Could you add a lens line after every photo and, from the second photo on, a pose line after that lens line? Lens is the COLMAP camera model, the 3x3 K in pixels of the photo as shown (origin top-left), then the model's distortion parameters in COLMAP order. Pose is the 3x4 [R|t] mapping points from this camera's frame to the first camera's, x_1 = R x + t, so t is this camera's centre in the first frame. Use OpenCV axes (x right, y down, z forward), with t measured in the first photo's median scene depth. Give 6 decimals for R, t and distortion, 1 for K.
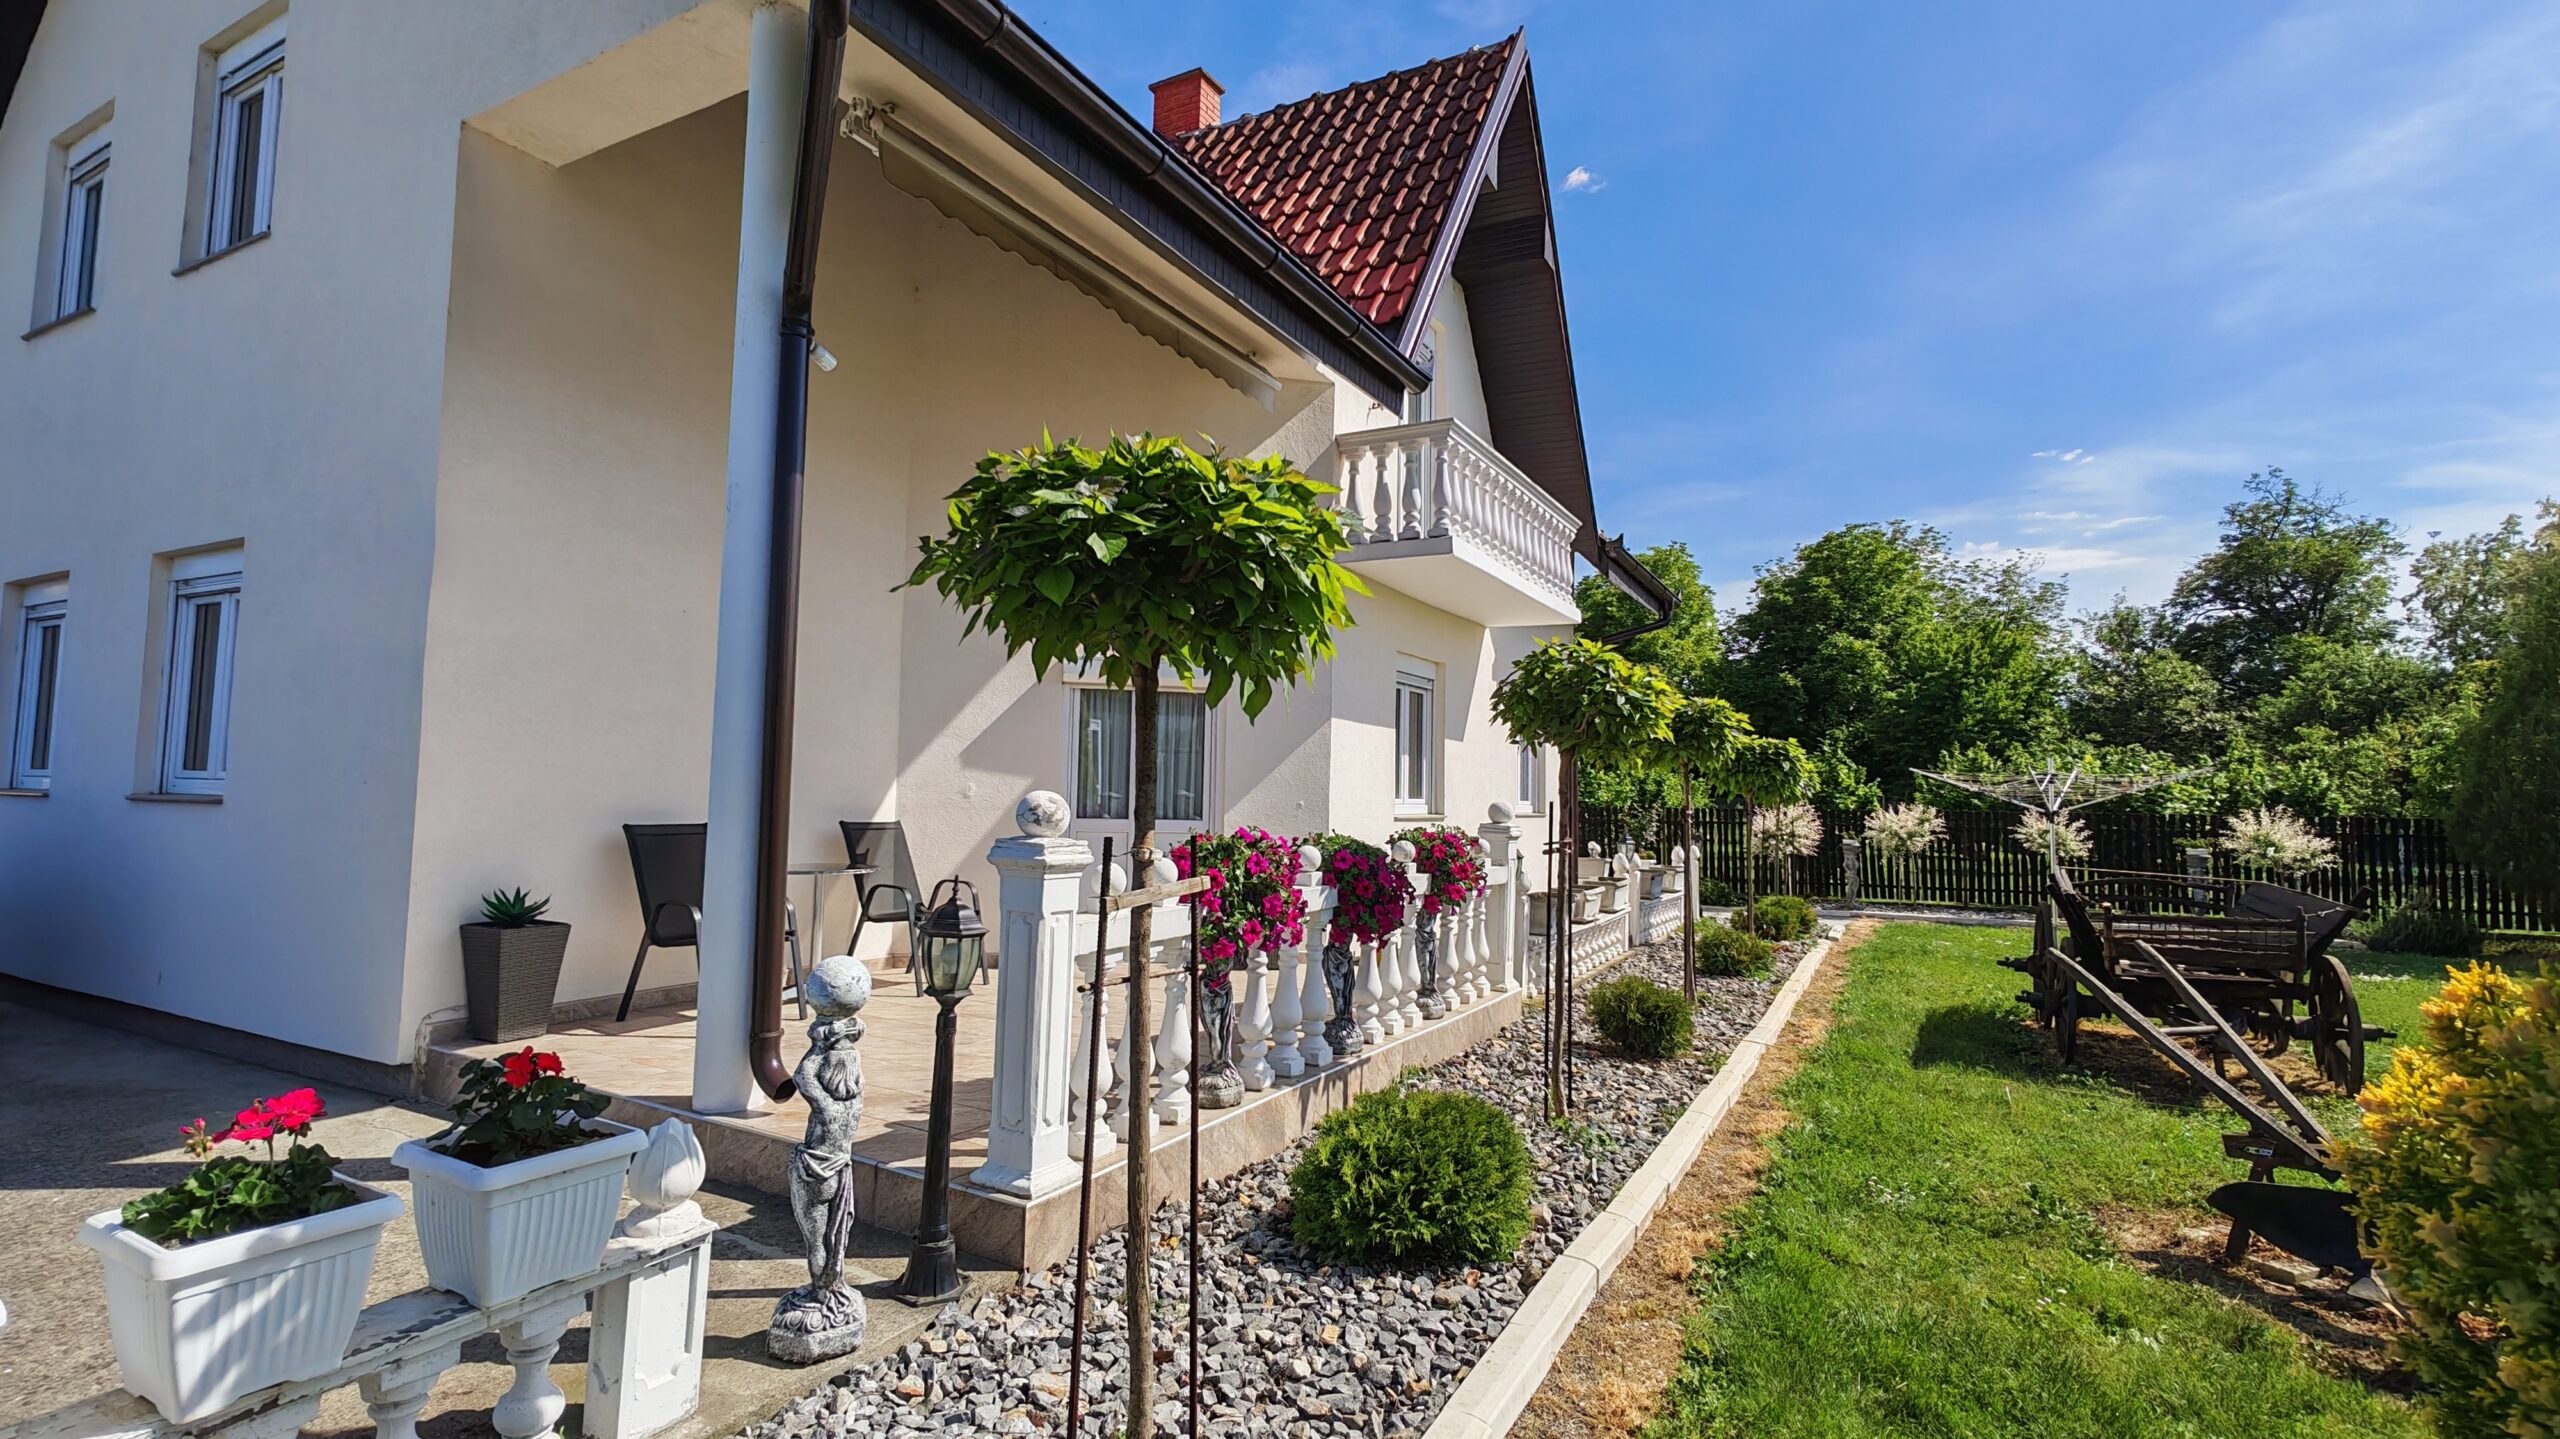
lens RADIAL K [[1172.8, 0, 1280.0], [0, 1172.8, 719.5], [0, 0, 1]] dist [0.003065, 0.000653]
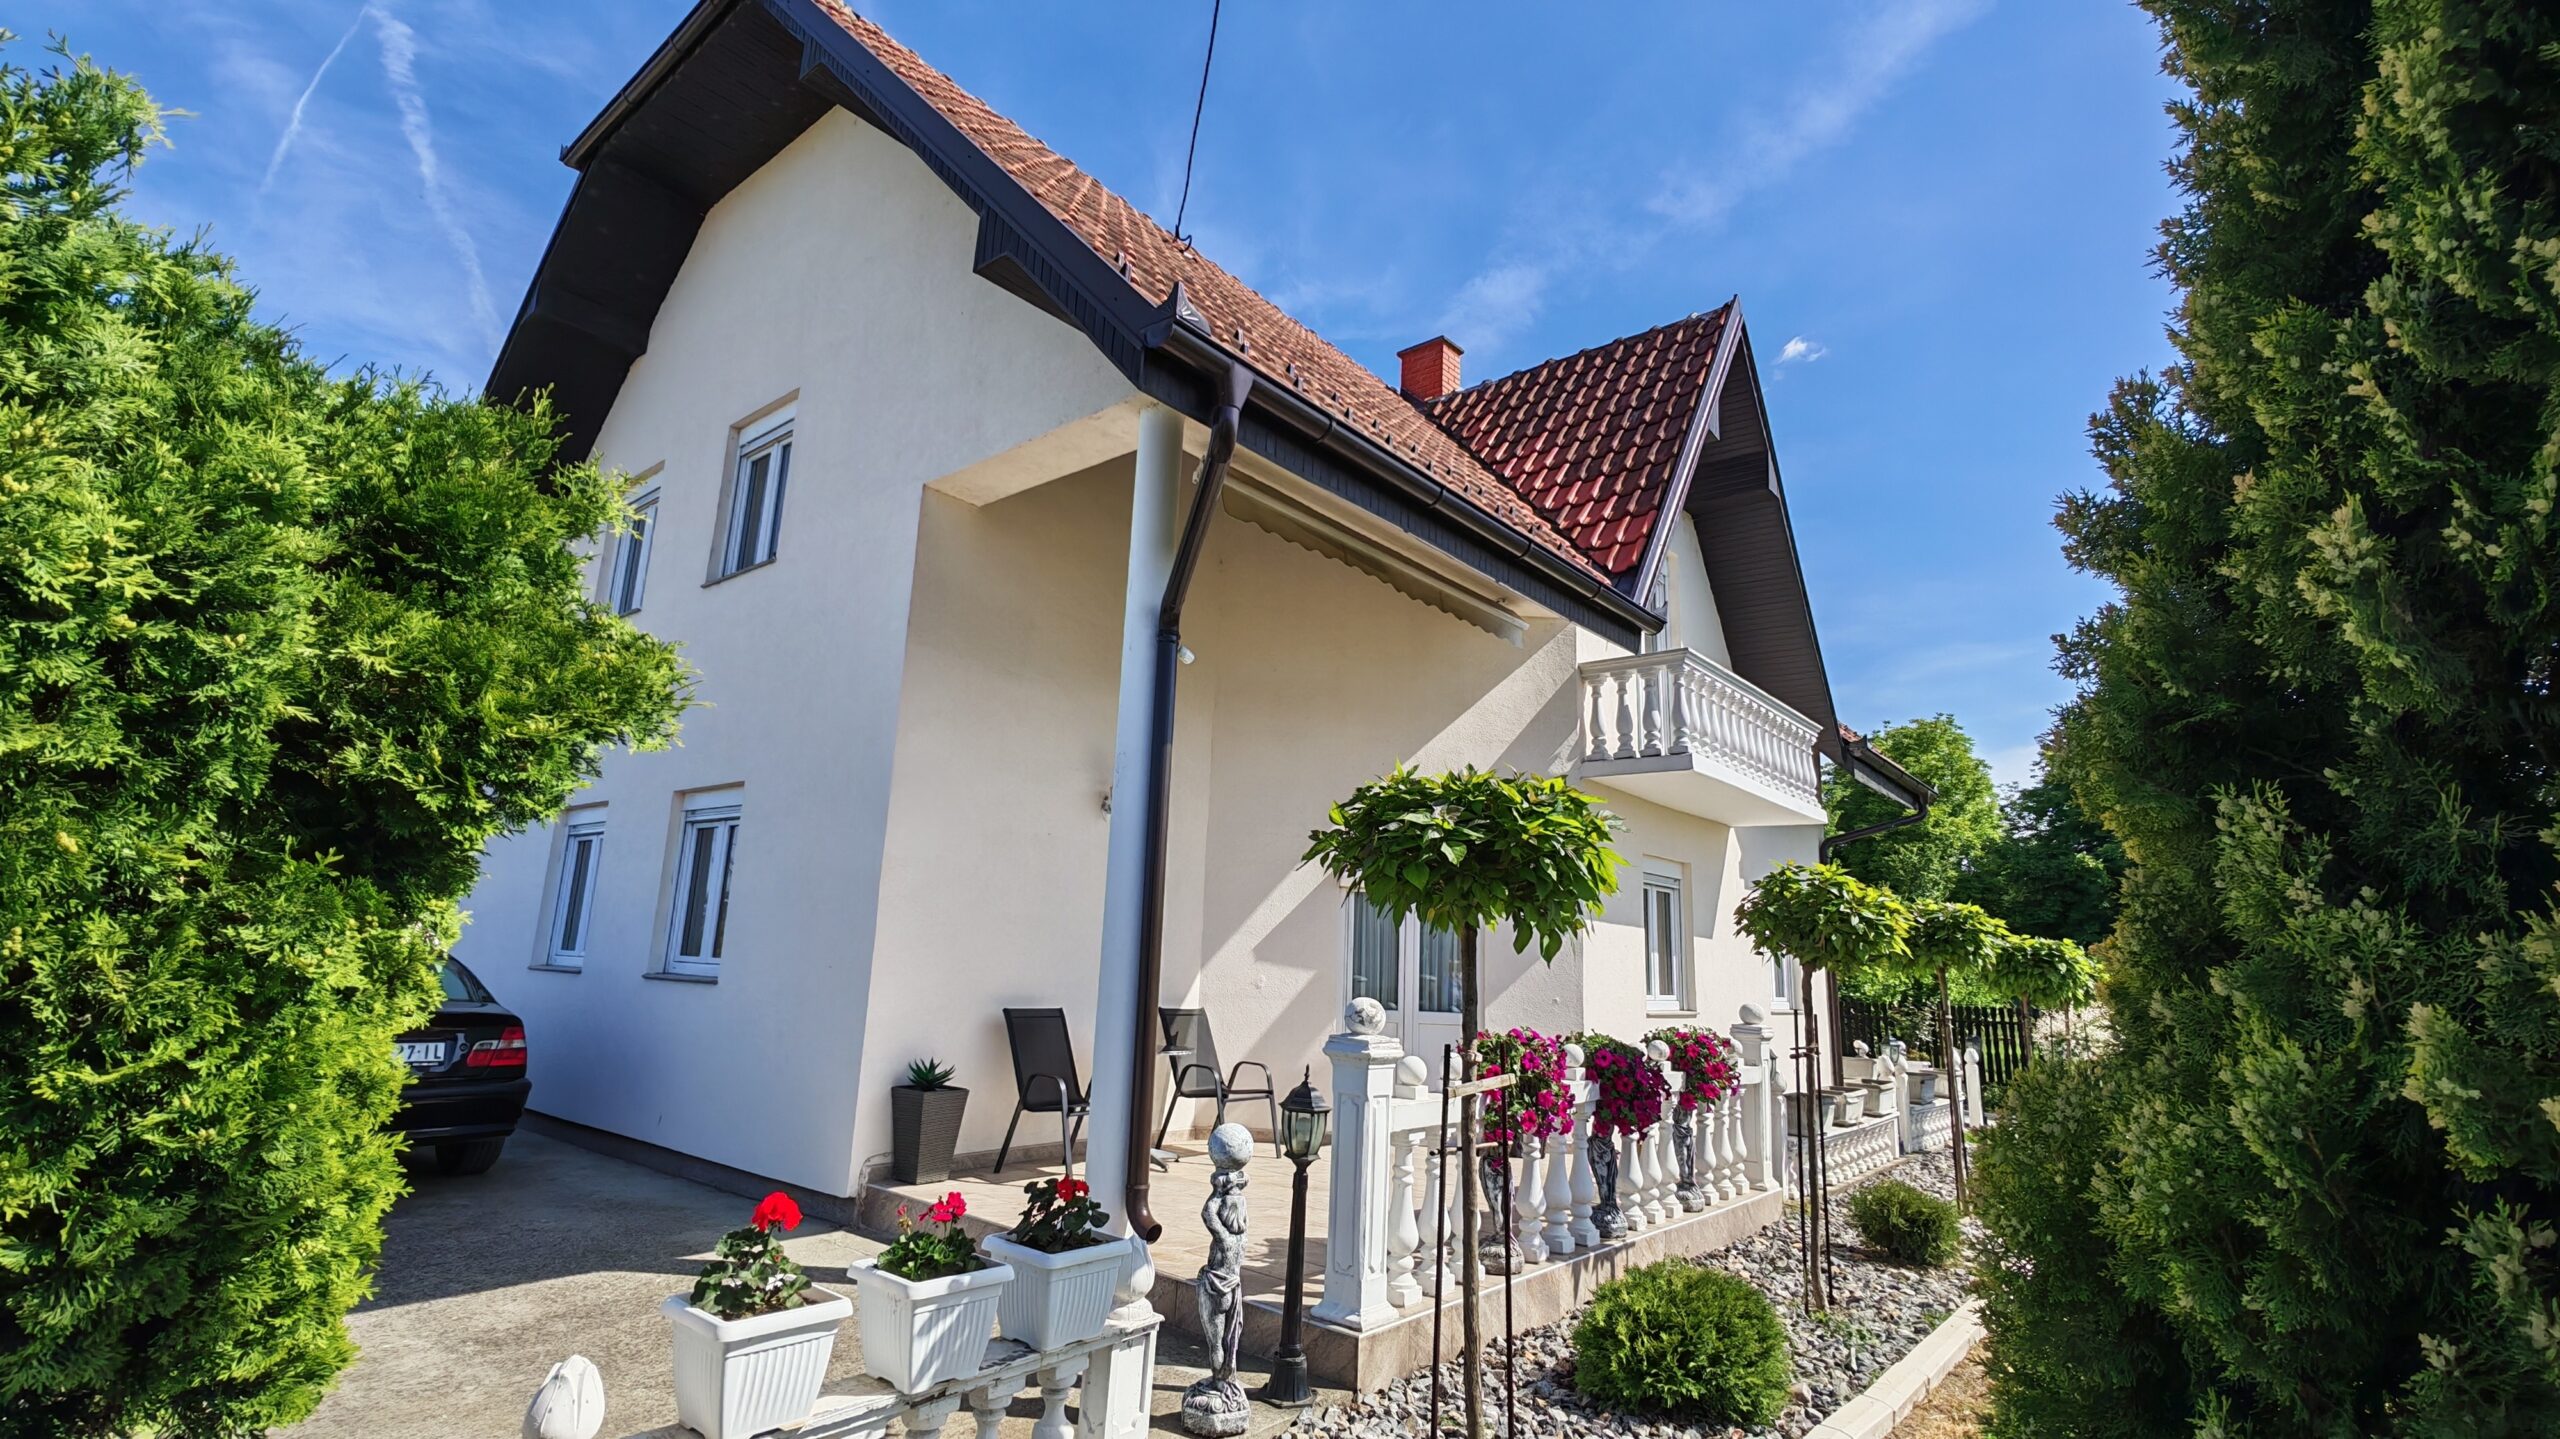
lens RADIAL K [[1175.6, 0, 1273.9], [0, 1175.6, 722.3], [0, 0, 1]] dist [-0.003761, -0.000191]
pose [[0.979984, -0.023092, -0.197732, -0.026929], [-0.006012, 0.989364, -0.145337, -0.034980], [0.198985, 0.143616, 0.969422, -0.217354]]
